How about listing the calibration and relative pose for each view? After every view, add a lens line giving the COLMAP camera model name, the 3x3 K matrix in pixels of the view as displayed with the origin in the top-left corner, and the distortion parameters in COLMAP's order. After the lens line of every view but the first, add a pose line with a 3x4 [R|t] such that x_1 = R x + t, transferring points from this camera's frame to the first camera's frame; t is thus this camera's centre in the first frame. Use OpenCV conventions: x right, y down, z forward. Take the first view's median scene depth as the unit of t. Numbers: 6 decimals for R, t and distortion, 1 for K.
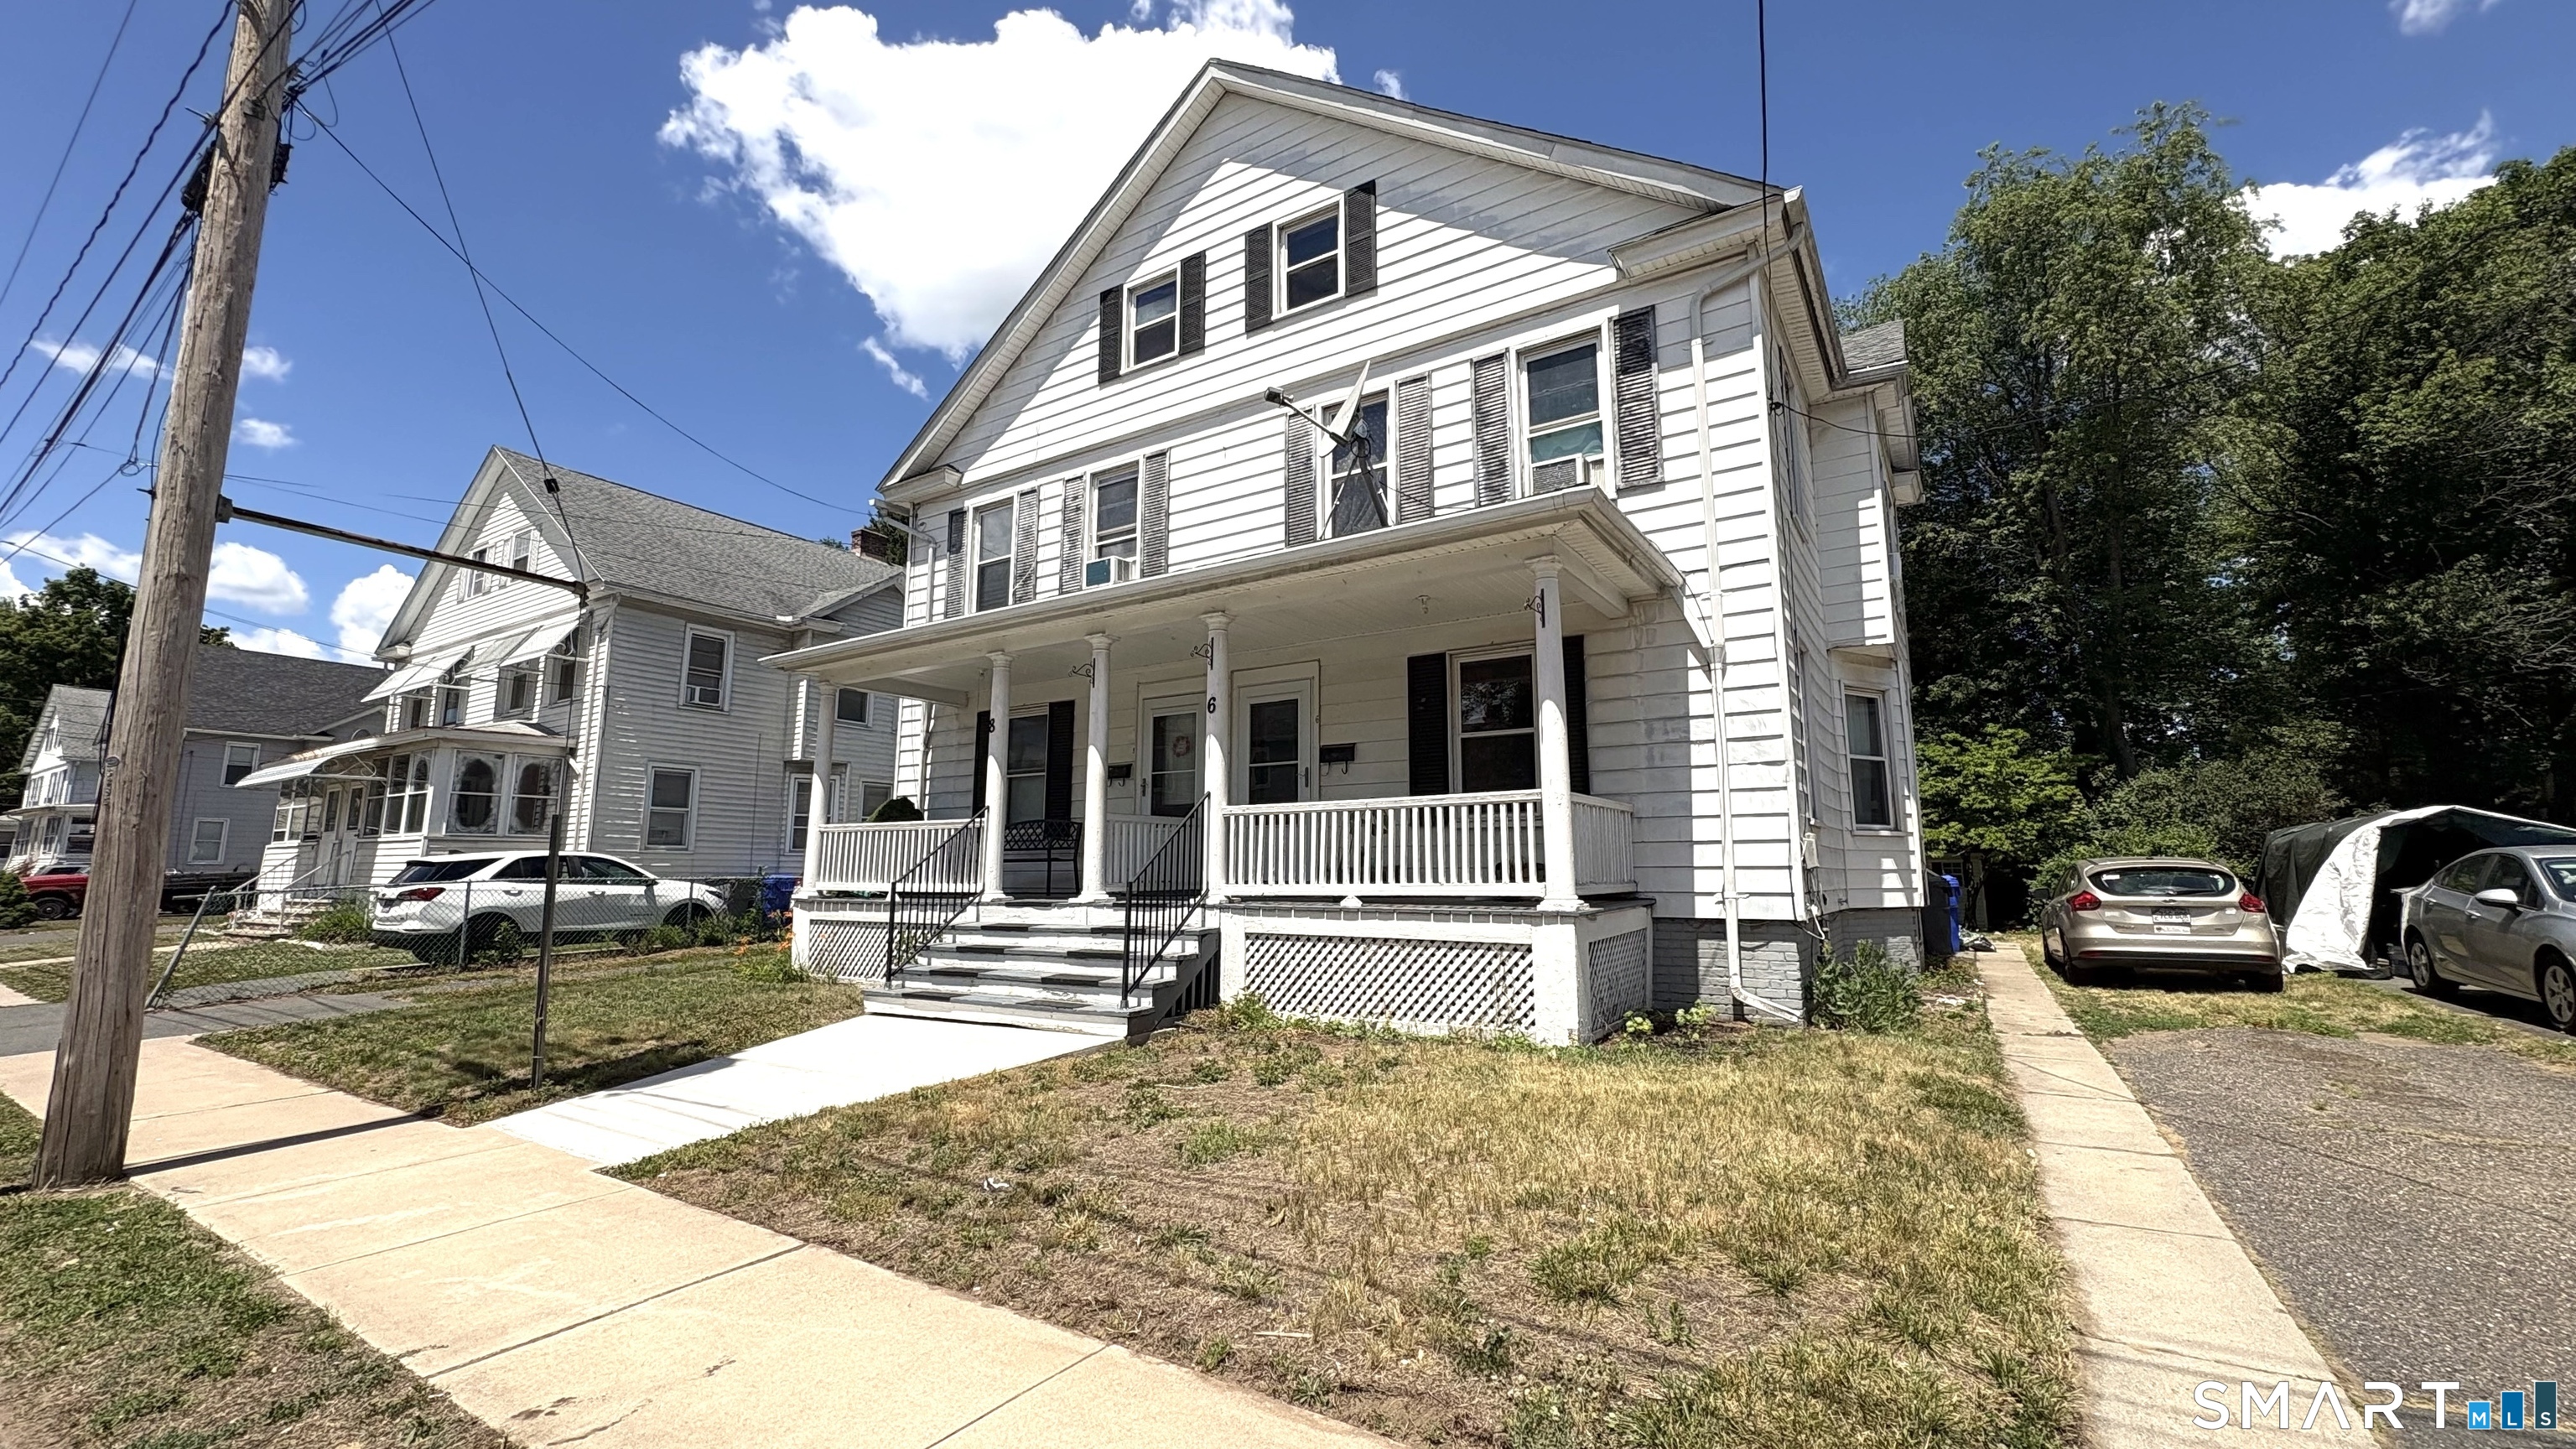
lens RADIAL K [[1019.7, 0, 1284.3], [0, 1019.7, 720.4], [0, 0, 1]] dist [-0.003331, -0.000107]
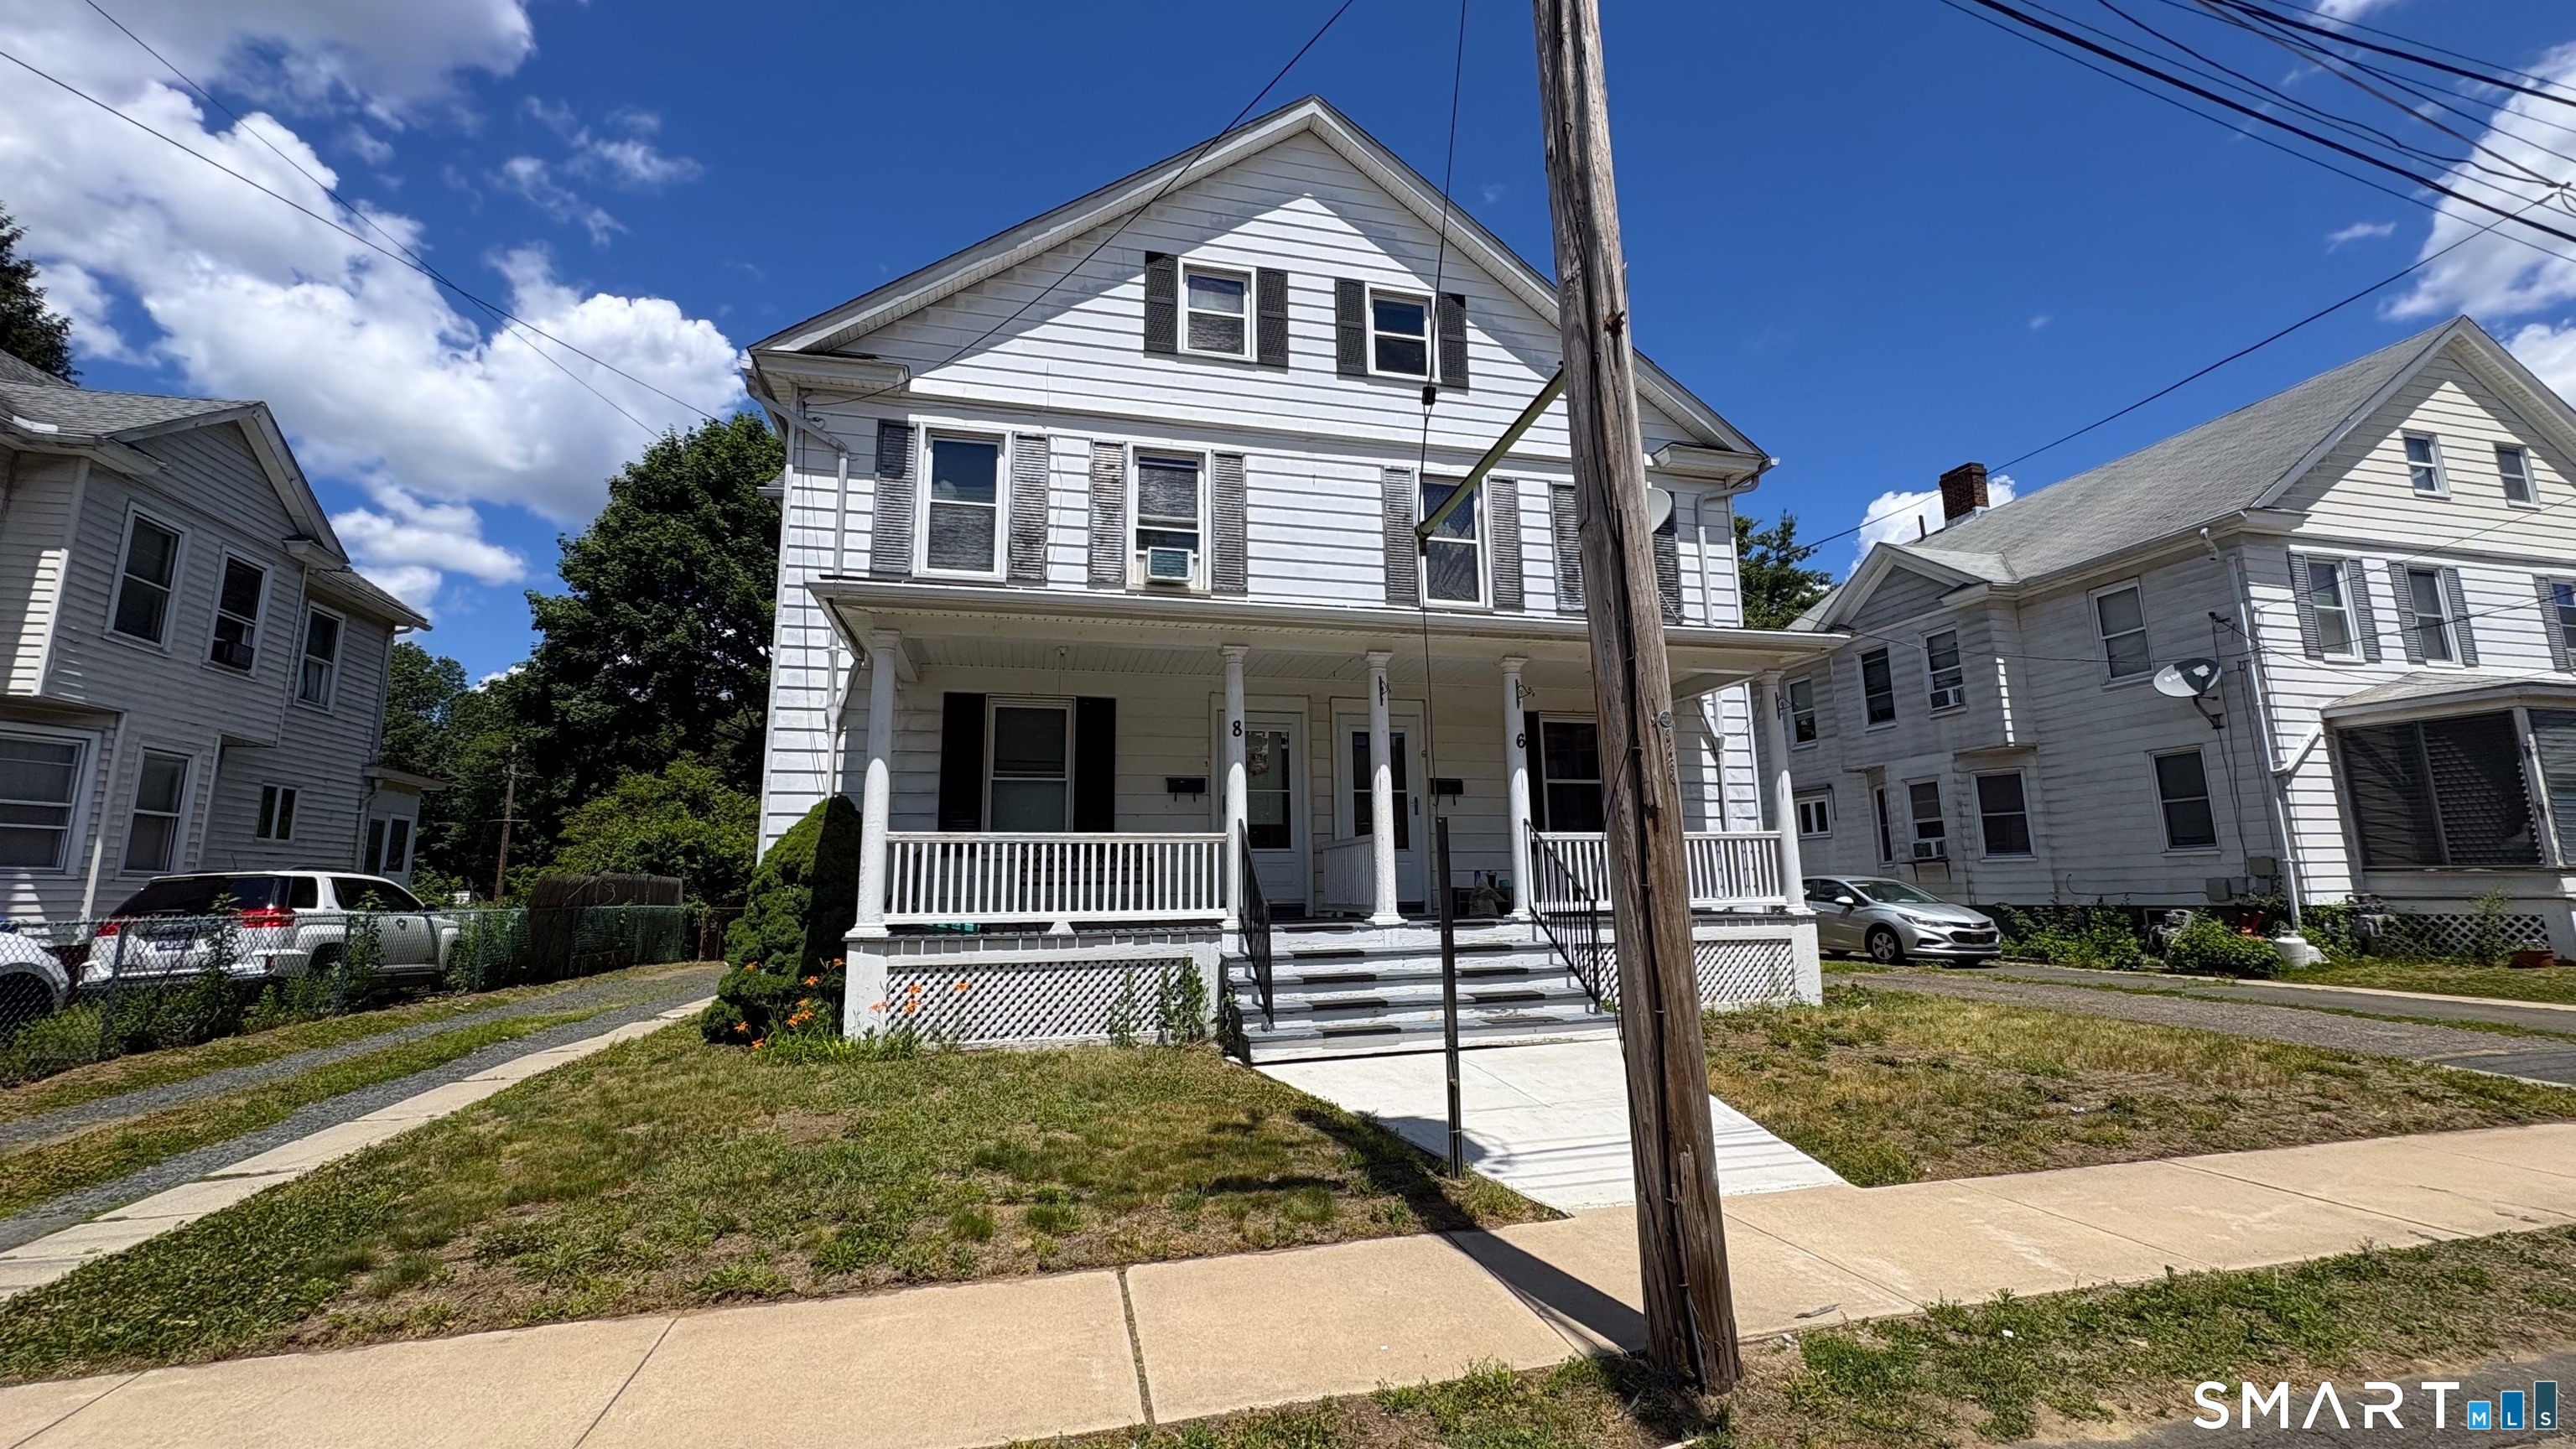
lens RADIAL K [[1019.7, 0, 1286.1], [0, 1019.7, 722.1], [0, 0, 1]] dist [-0.003331, -0.000107]
pose [[0.679302, 0.114742, 0.724833, -0.767983], [-0.095975, 0.993108, -0.067264, 0.046770], [-0.727556, -0.023873, 0.685633, 0.310284]]
